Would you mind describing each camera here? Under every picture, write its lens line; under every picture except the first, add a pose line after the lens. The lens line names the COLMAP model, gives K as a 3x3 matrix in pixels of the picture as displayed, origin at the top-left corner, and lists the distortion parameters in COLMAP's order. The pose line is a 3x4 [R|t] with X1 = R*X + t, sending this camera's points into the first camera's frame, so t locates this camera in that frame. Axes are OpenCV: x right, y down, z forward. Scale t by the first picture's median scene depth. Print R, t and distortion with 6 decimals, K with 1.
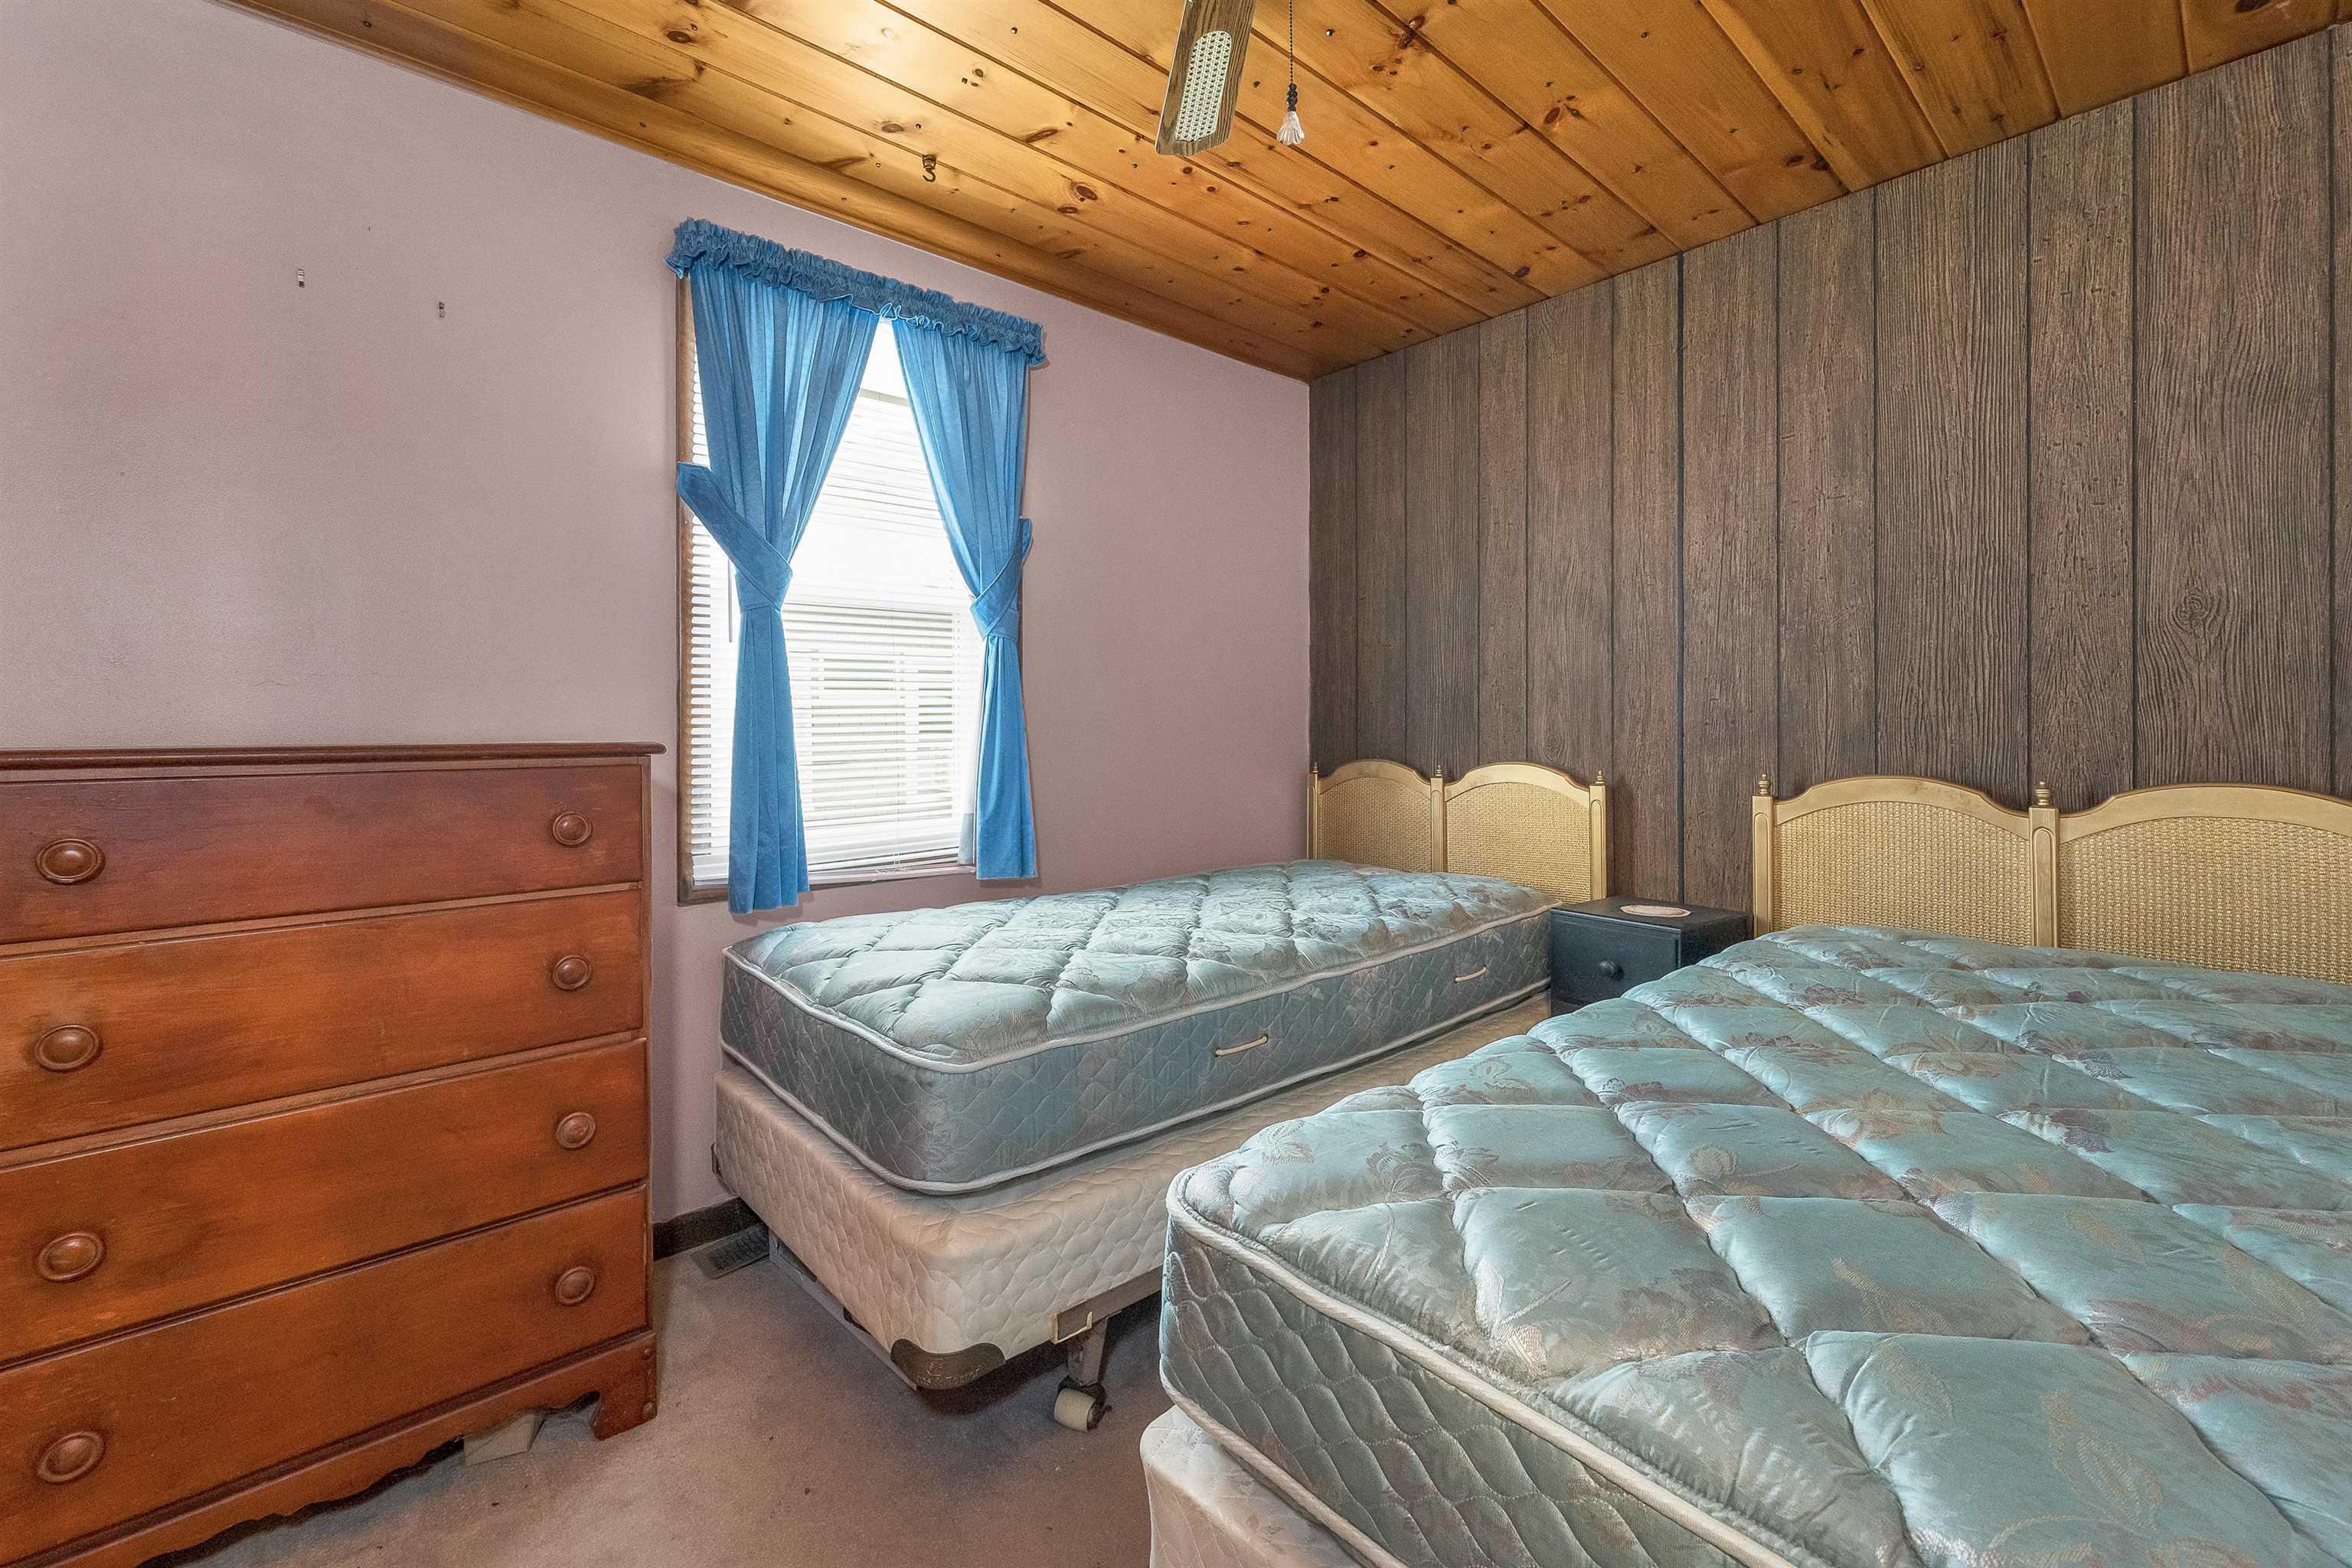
lens RADIAL K [[979.7, 0, 1187.0], [0, 979.7, 729.4], [0, 0, 1]] dist [0.001932, -0.000083]
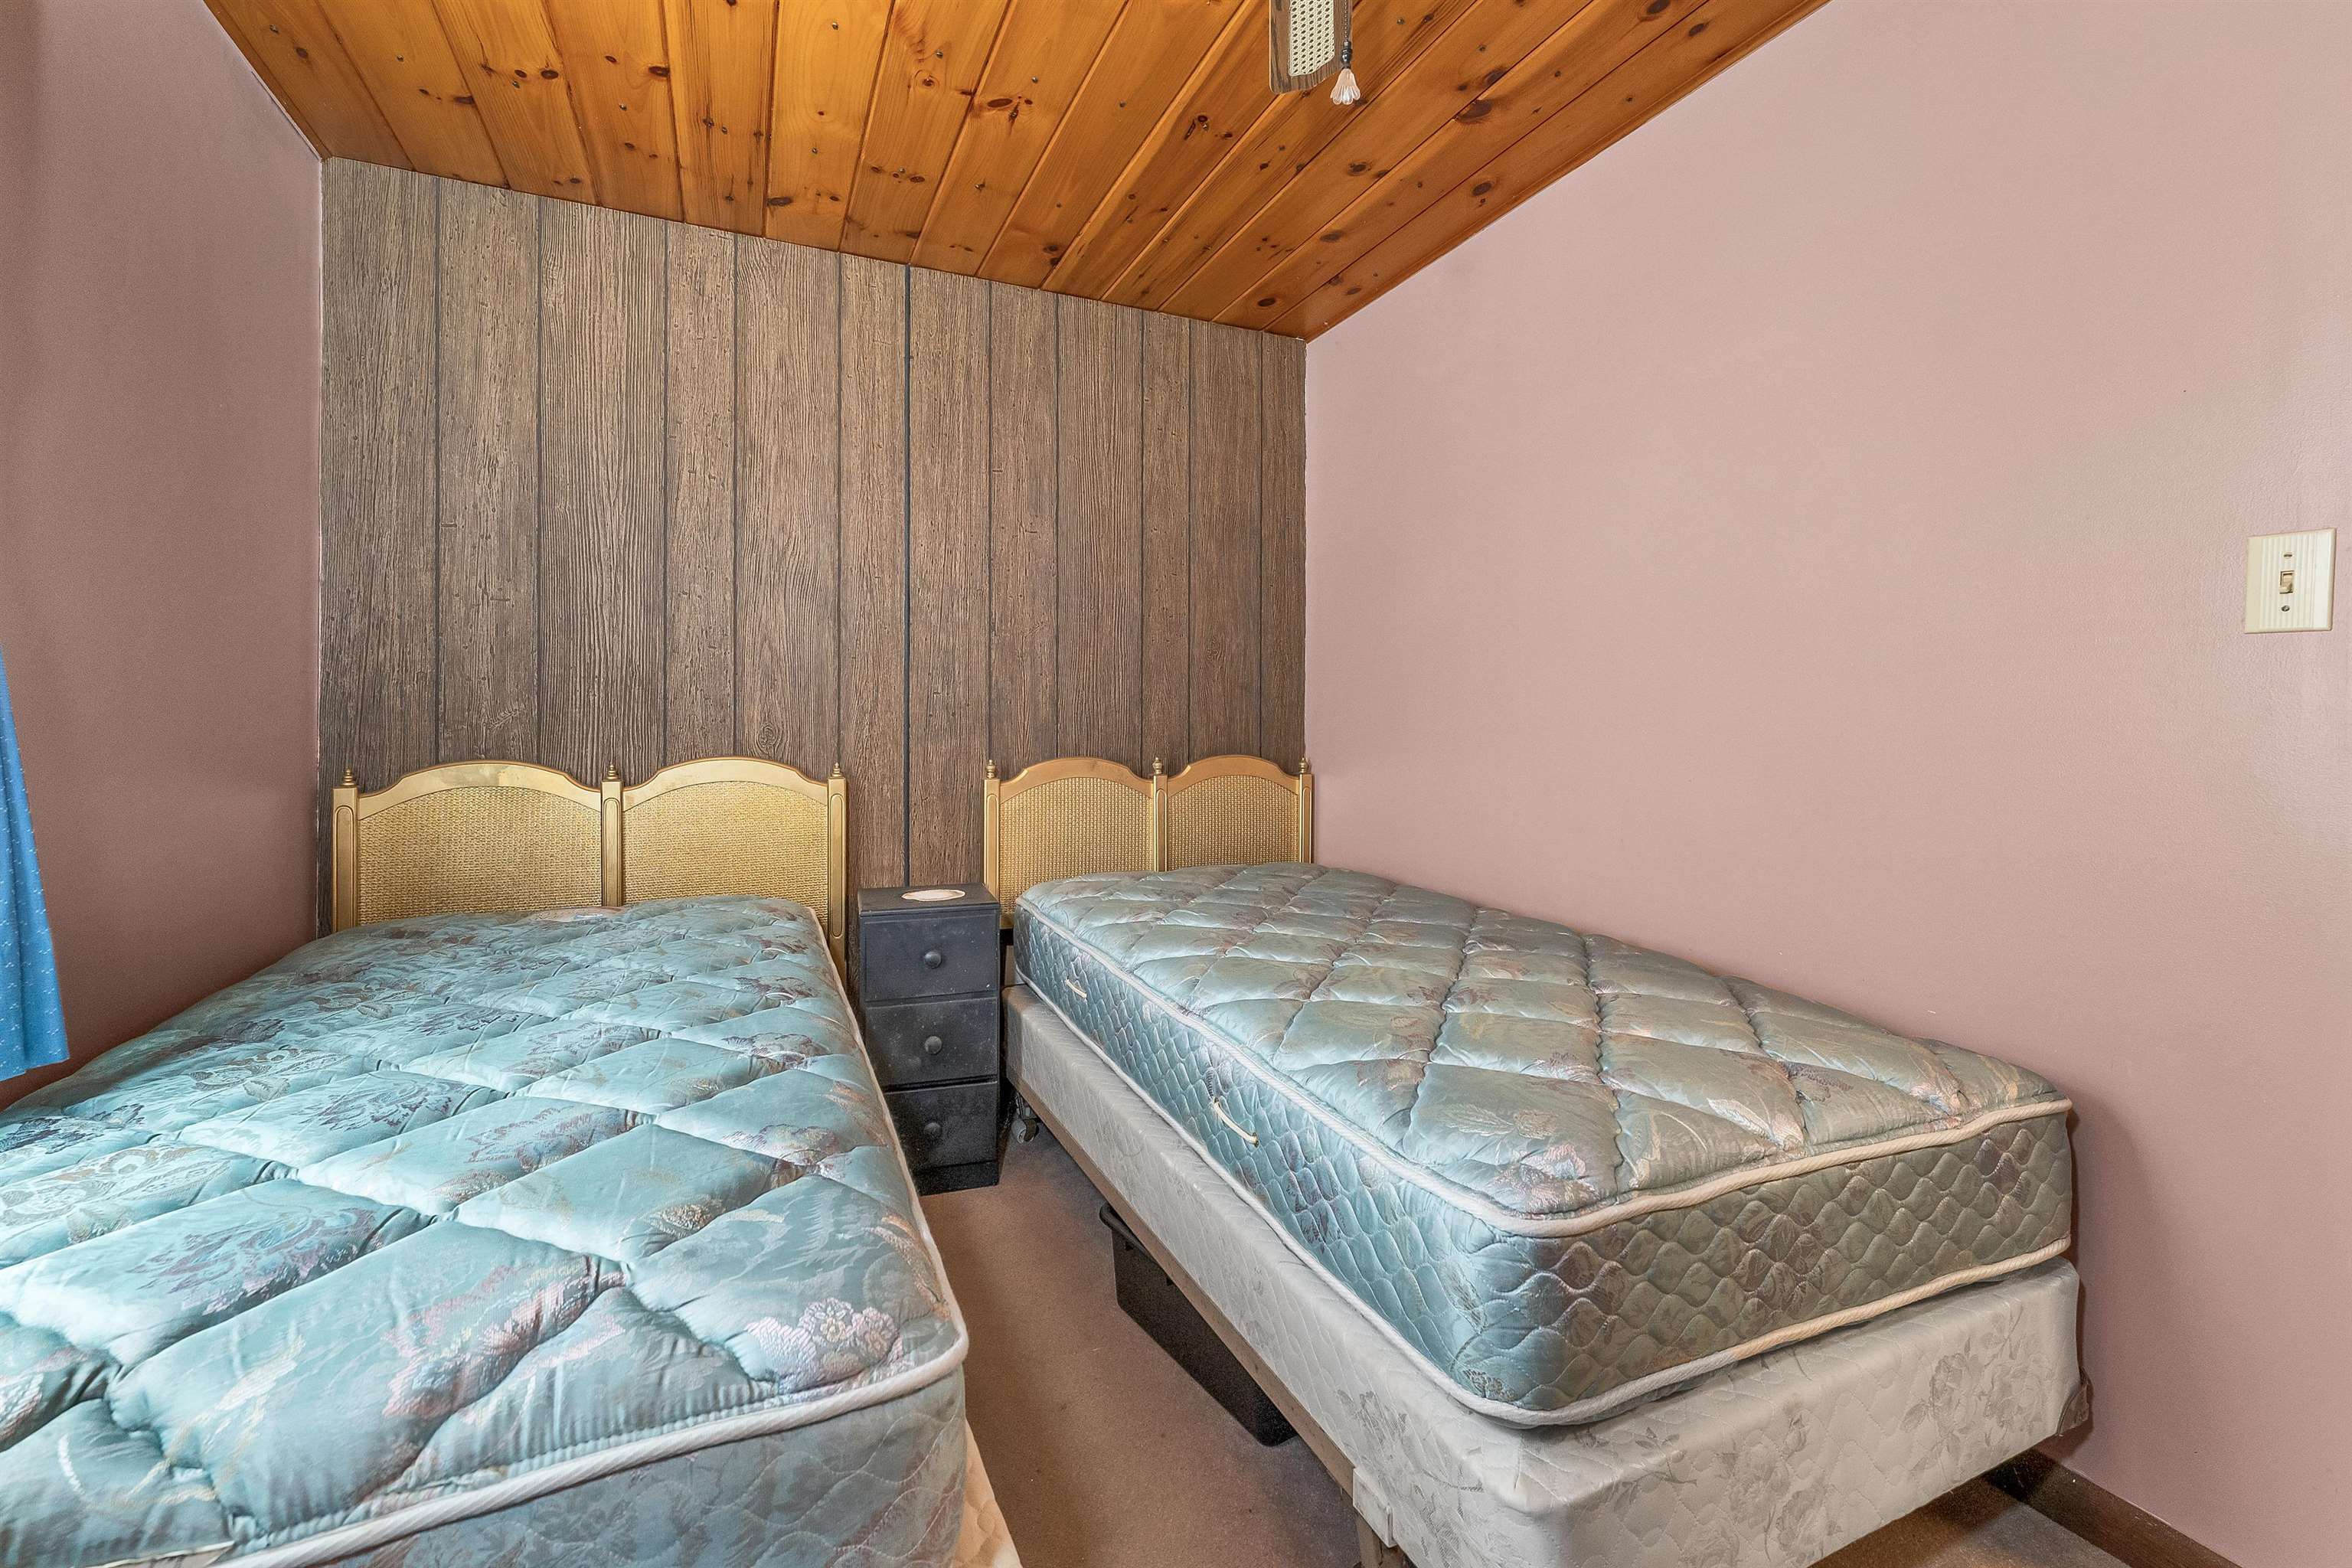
lens RADIAL K [[979.7, 0, 1163.1], [0, 979.7, 723.7], [0, 0, 1]] dist [0.001932, -0.000083]
pose [[0.315782, -0.001468, 0.948831, -0.404991], [-0.006867, 0.999969, 0.003833, -0.002473], [-0.948807, -0.007725, 0.315762, 0.411626]]
